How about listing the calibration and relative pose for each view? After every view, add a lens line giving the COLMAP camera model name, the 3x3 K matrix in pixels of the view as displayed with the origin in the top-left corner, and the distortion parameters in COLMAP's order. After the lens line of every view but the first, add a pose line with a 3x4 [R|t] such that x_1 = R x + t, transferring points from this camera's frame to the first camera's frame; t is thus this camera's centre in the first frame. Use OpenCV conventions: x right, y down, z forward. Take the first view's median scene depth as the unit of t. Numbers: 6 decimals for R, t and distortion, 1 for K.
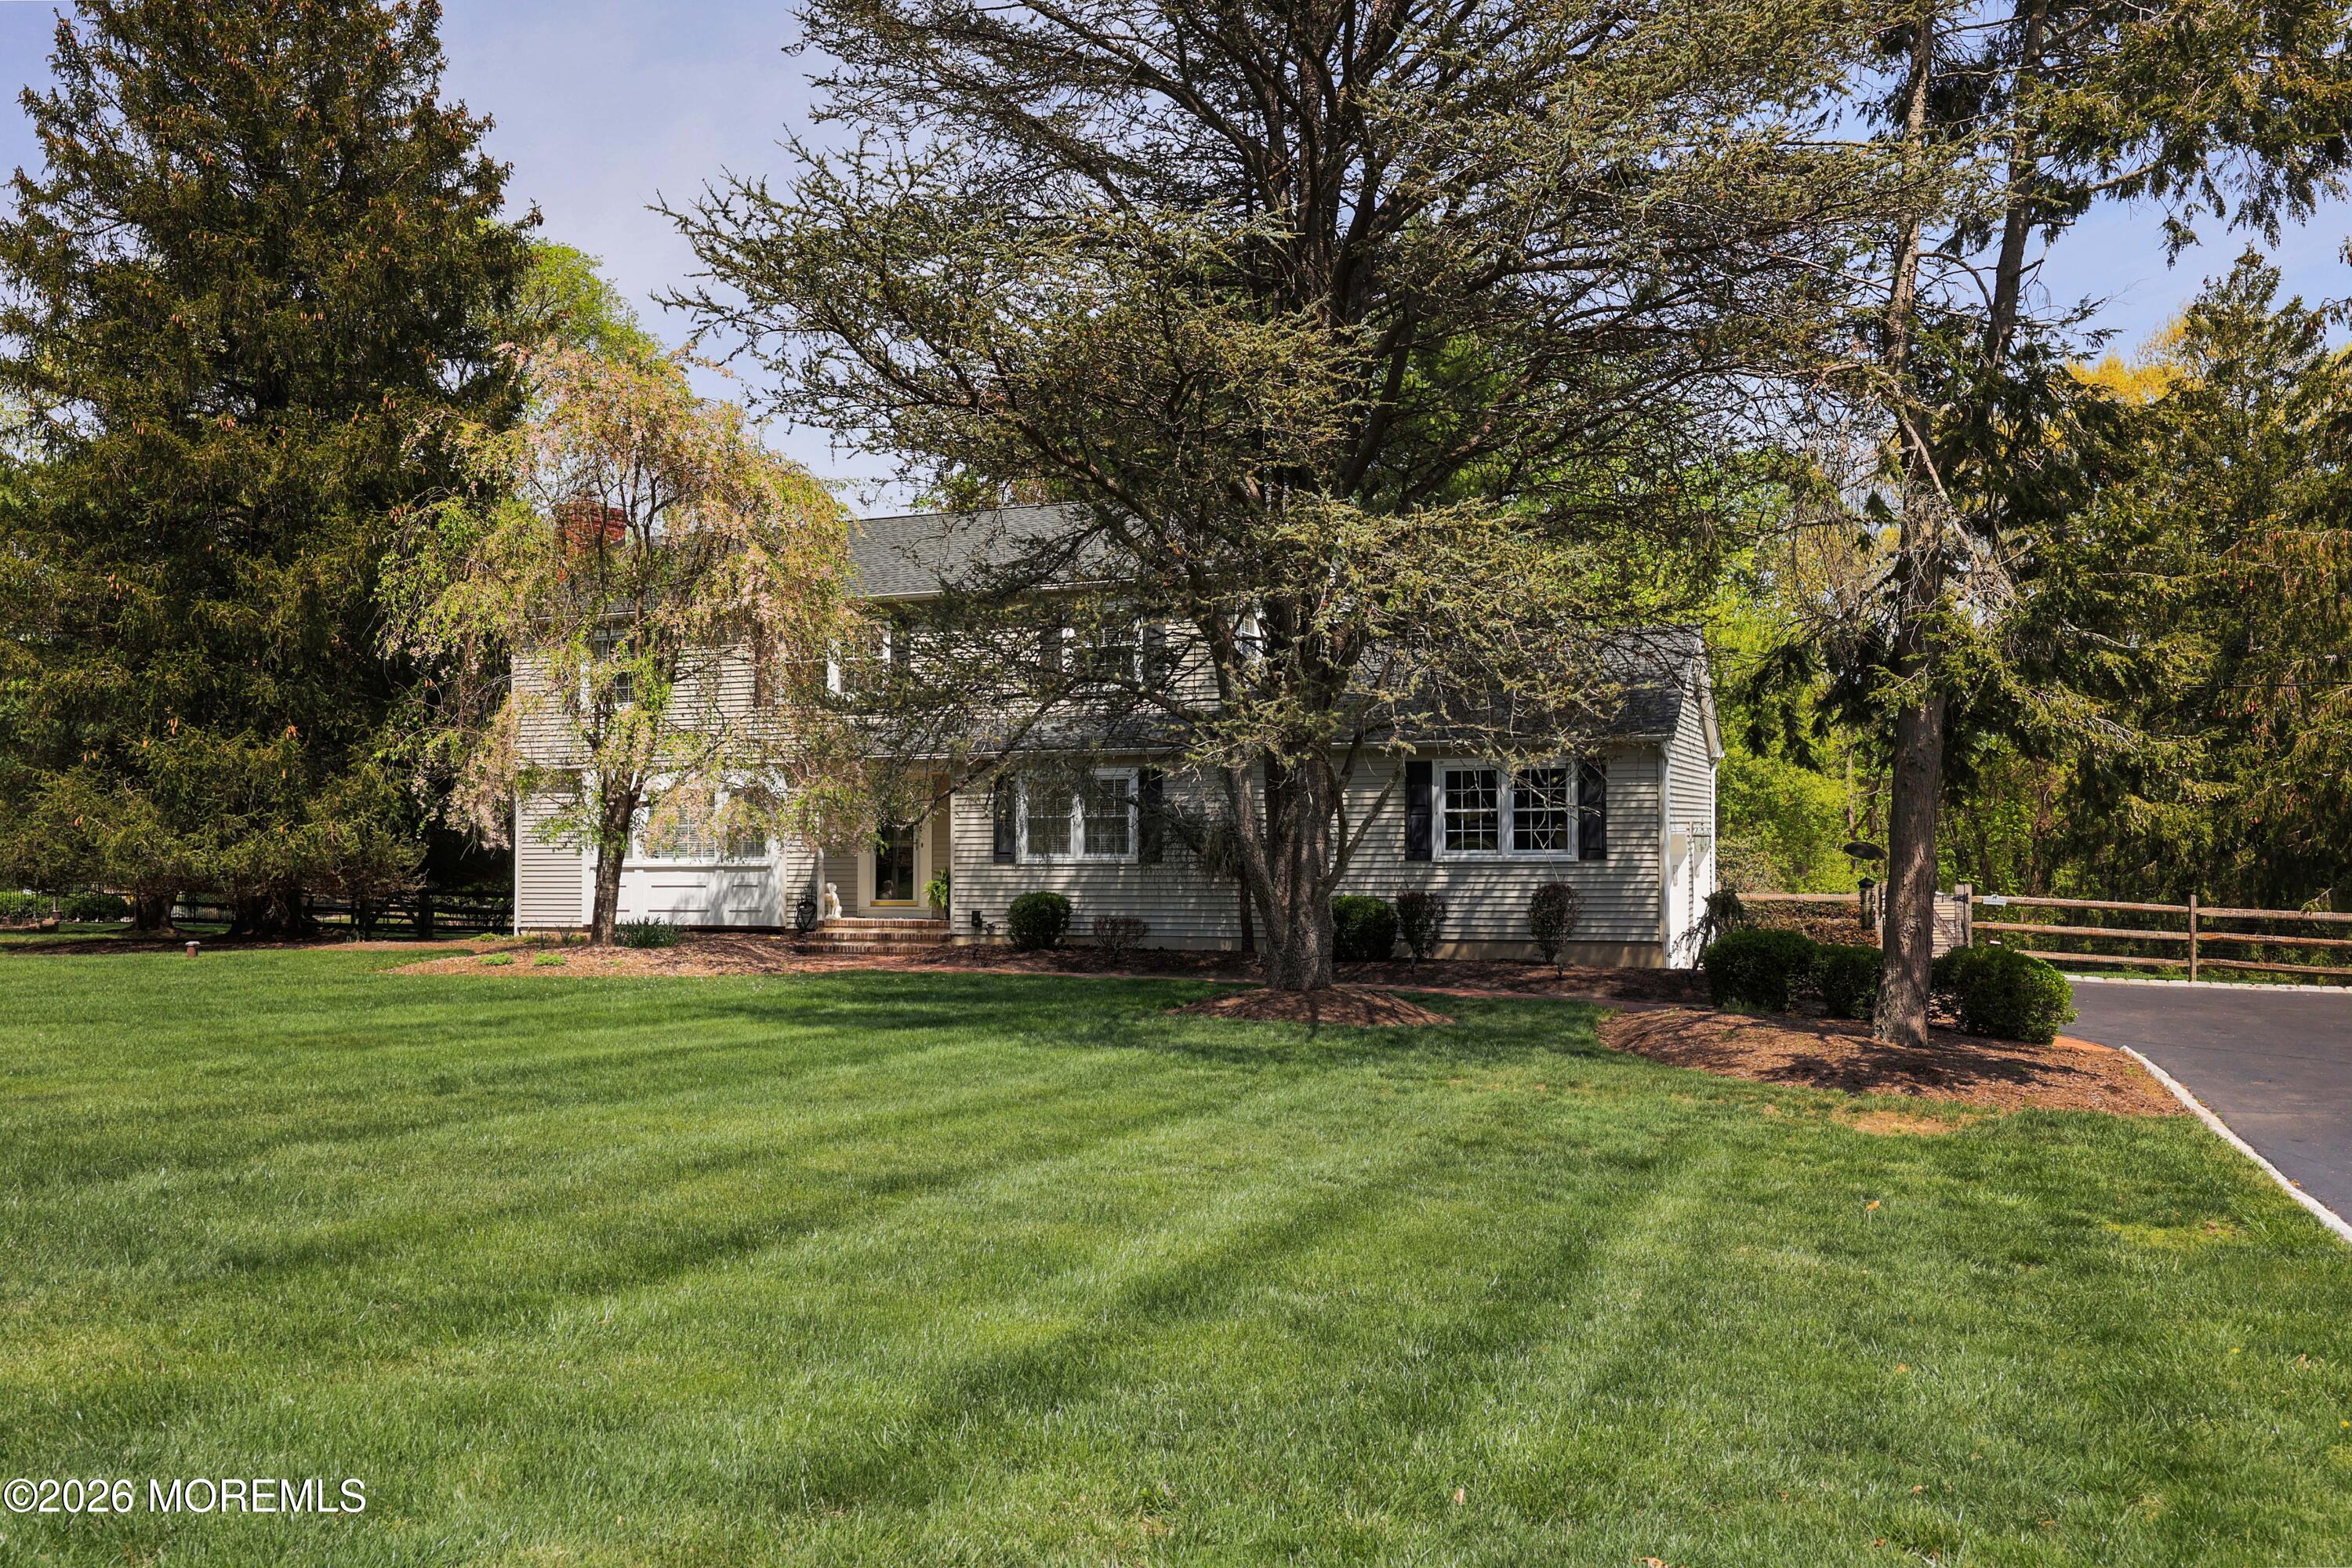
lens RADIAL K [[1858.5, 0, 1164.0], [0, 1858.5, 789.2], [0, 0, 1]] dist [0.019681, 0.000223]
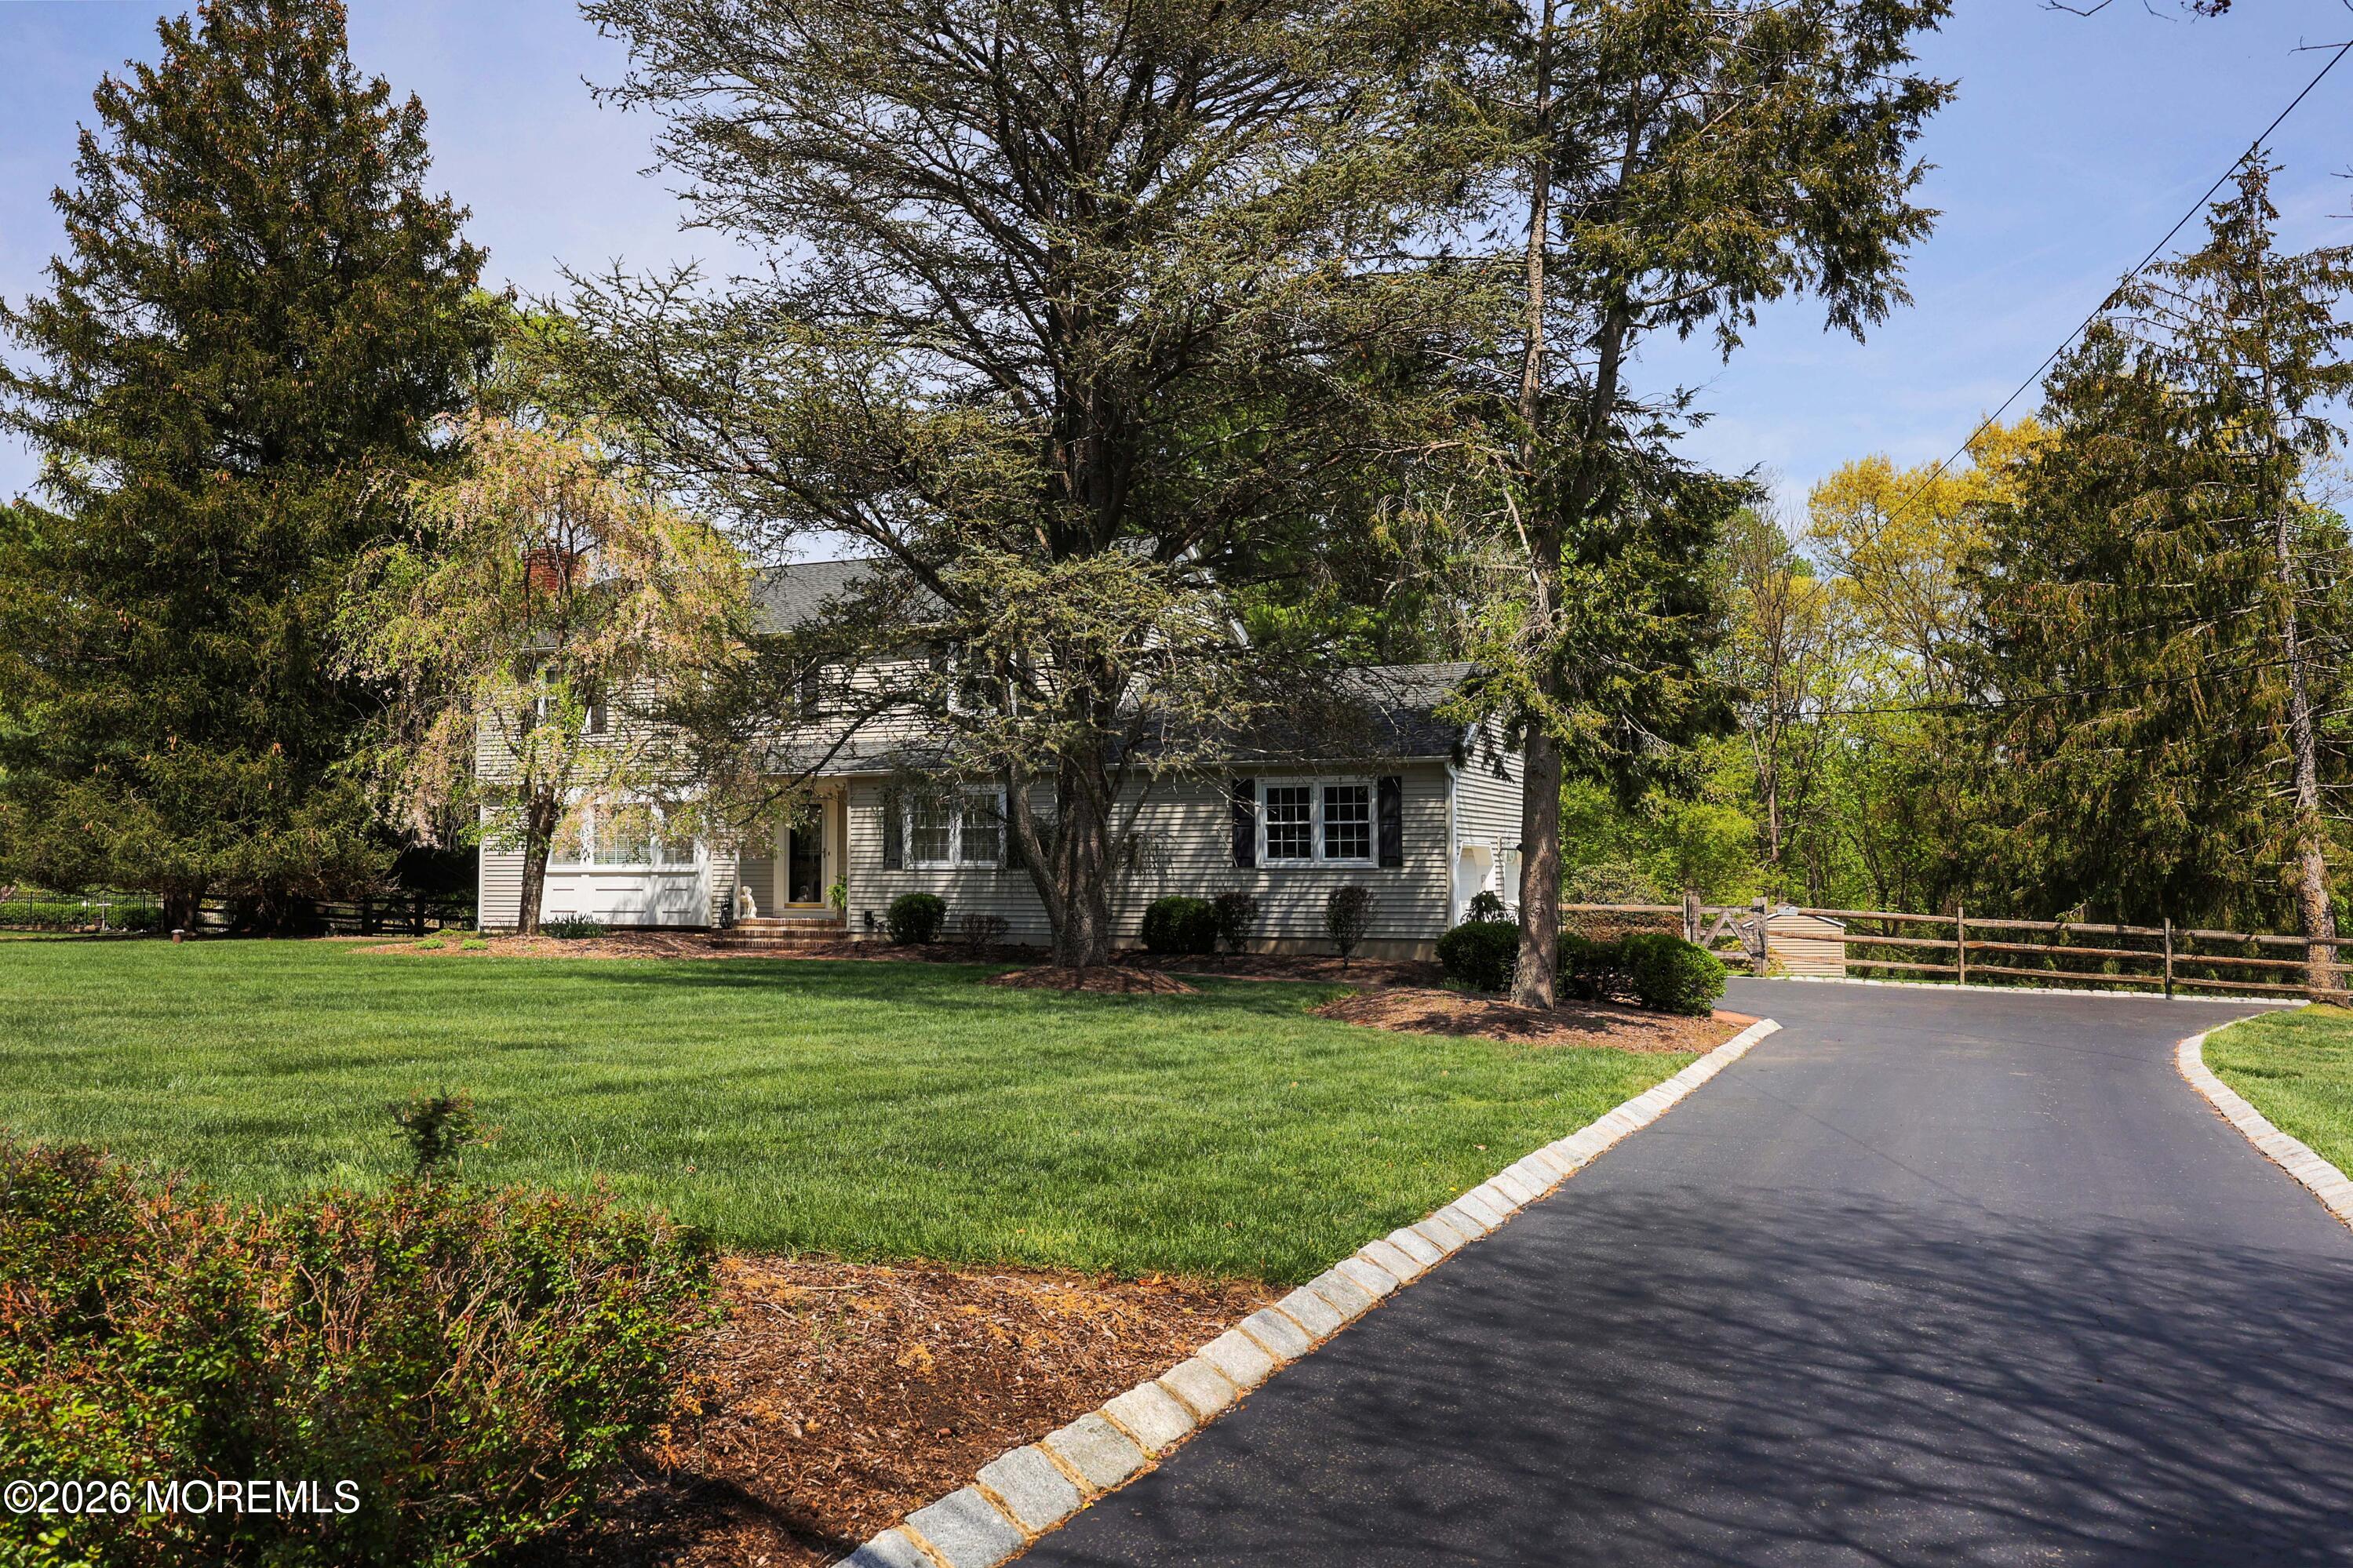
lens RADIAL K [[1819.3, 0, 1173.2], [0, 1819.3, 786.2], [0, 0, 1]] dist [0.023332, -0.014707]
pose [[0.999663, 0.007730, -0.024765, 0.109546], [-0.008299, 0.999703, -0.022935, 0.013564], [0.024580, 0.023133, 0.999430, -0.099718]]
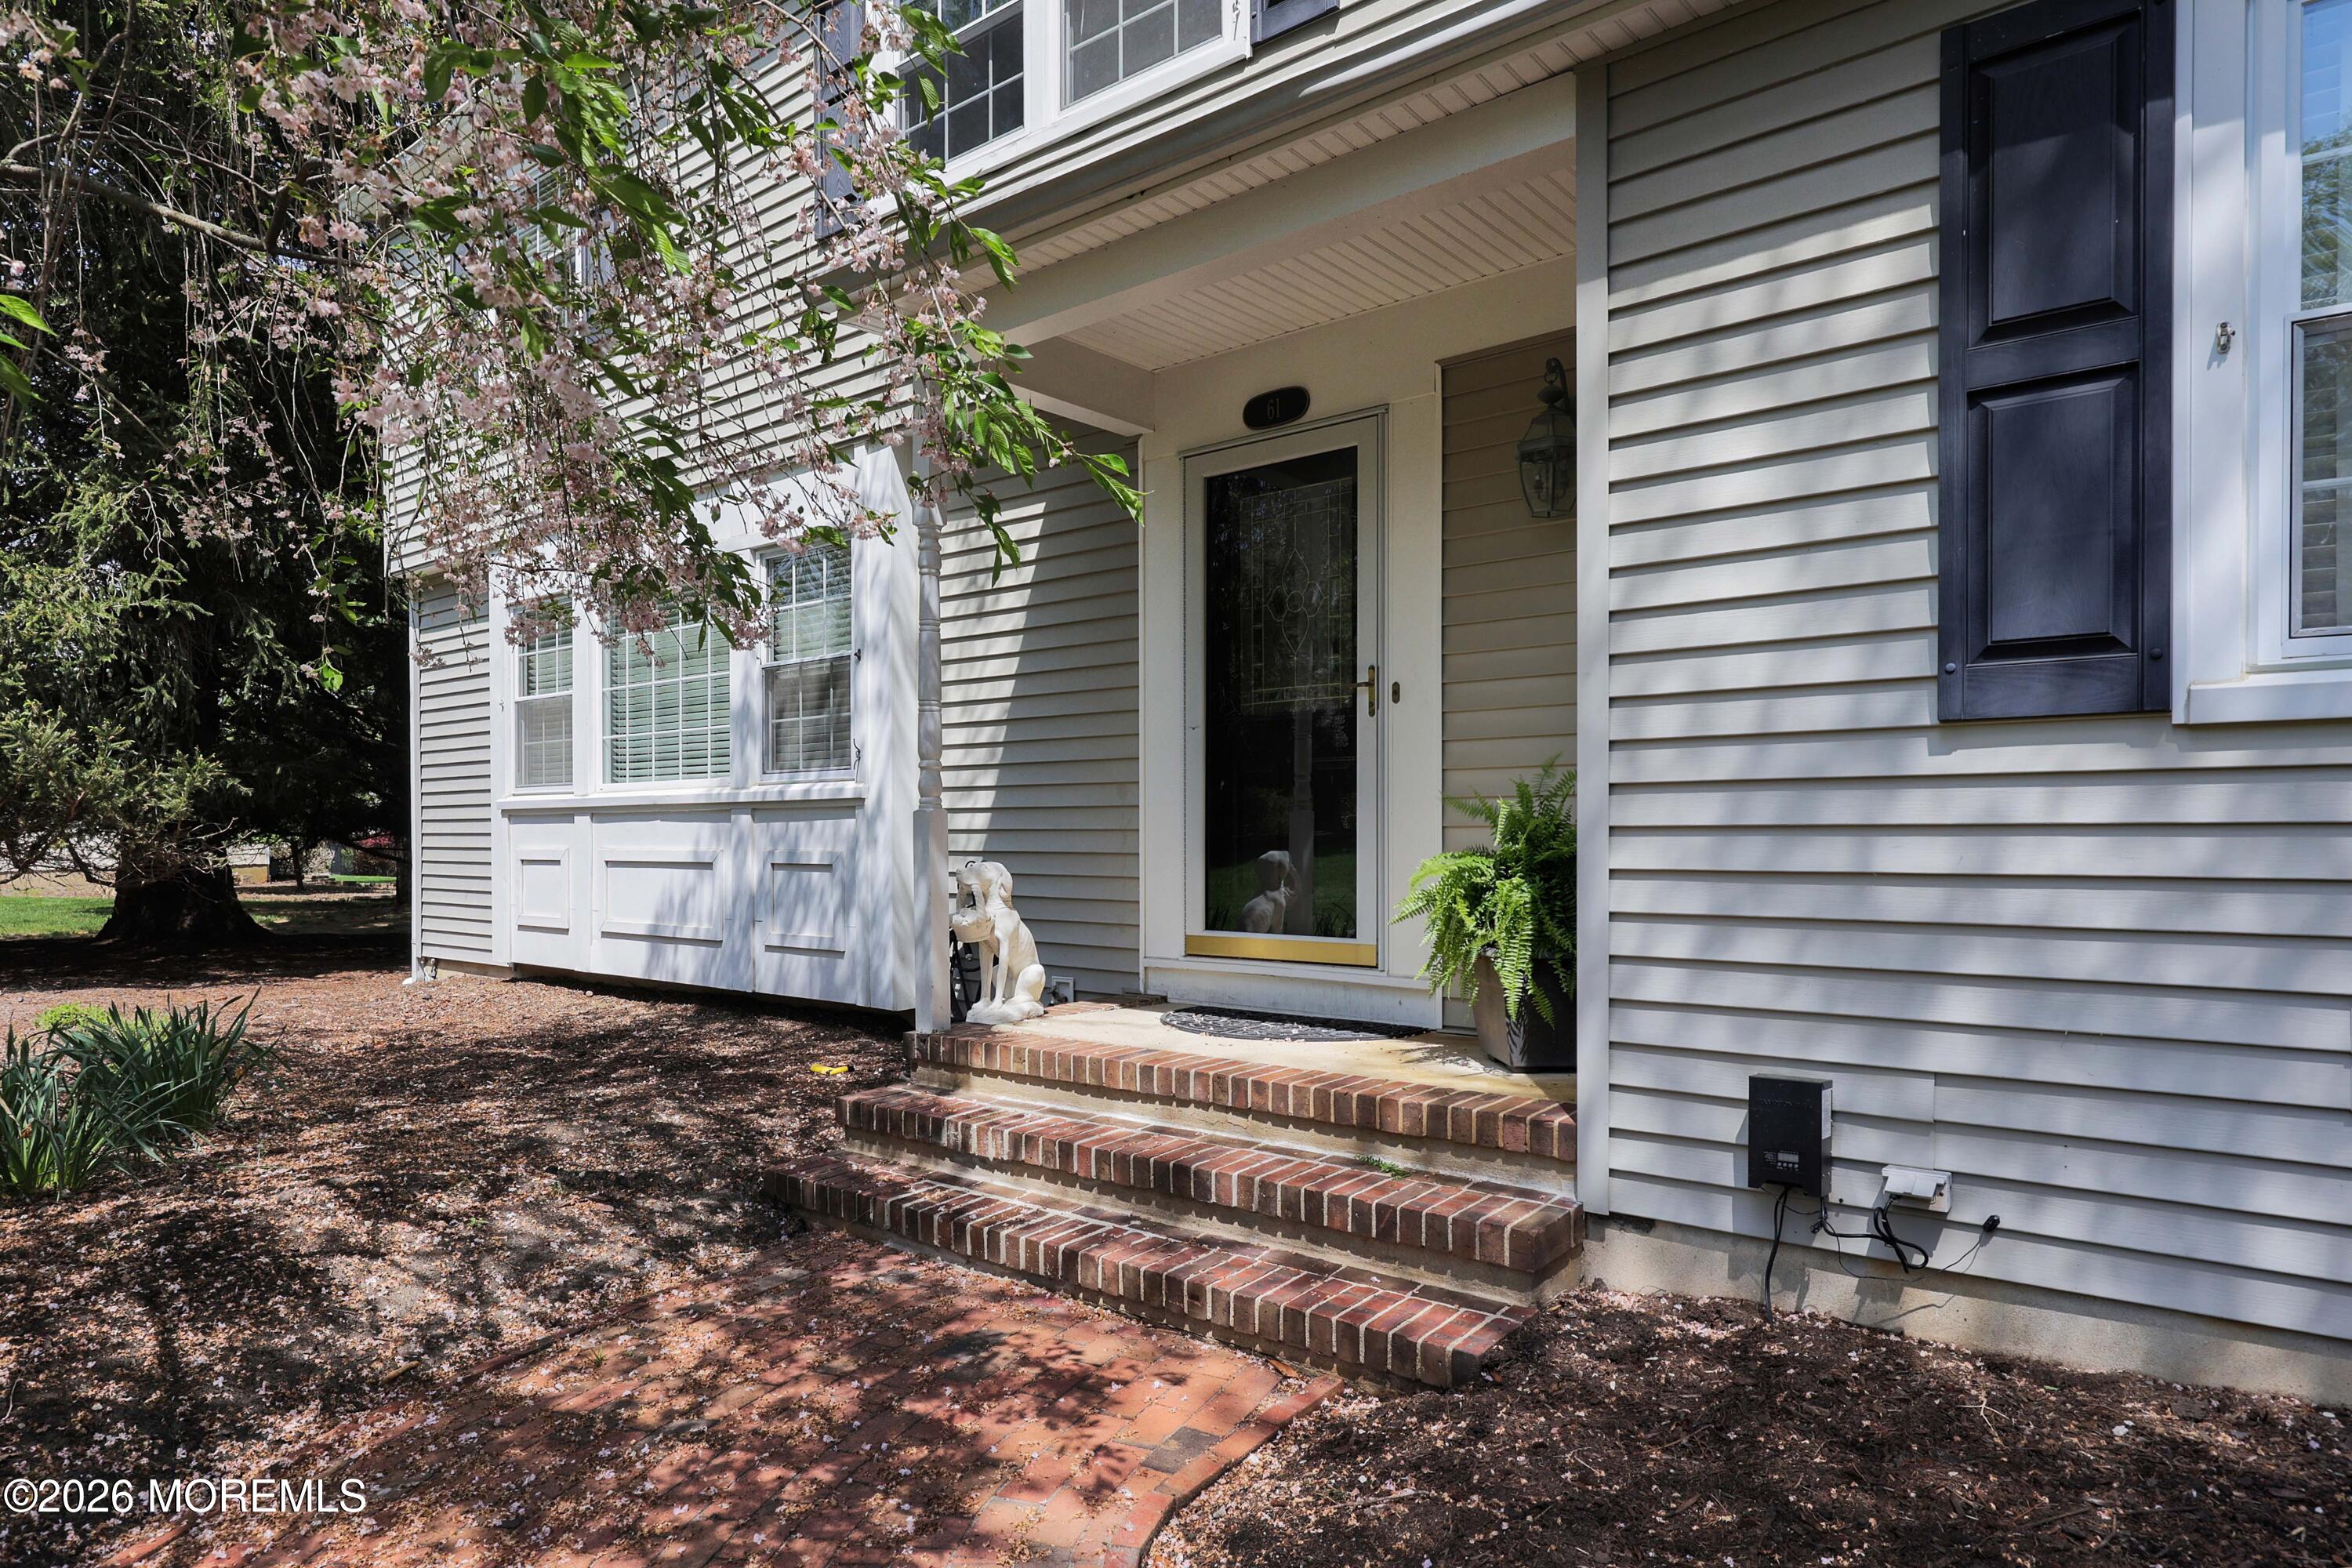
lens RADIAL K [[1372.2, 0, 1138.6], [0, 1372.2, 829.8], [0, 0, 1]] dist [0.035671, 0.000240]
pose [[0.944795, 0.009202, -0.327531, -0.111053], [-0.000387, 0.999636, 0.026970, 0.043466], [0.327660, -0.025355, 0.944455, 0.878677]]
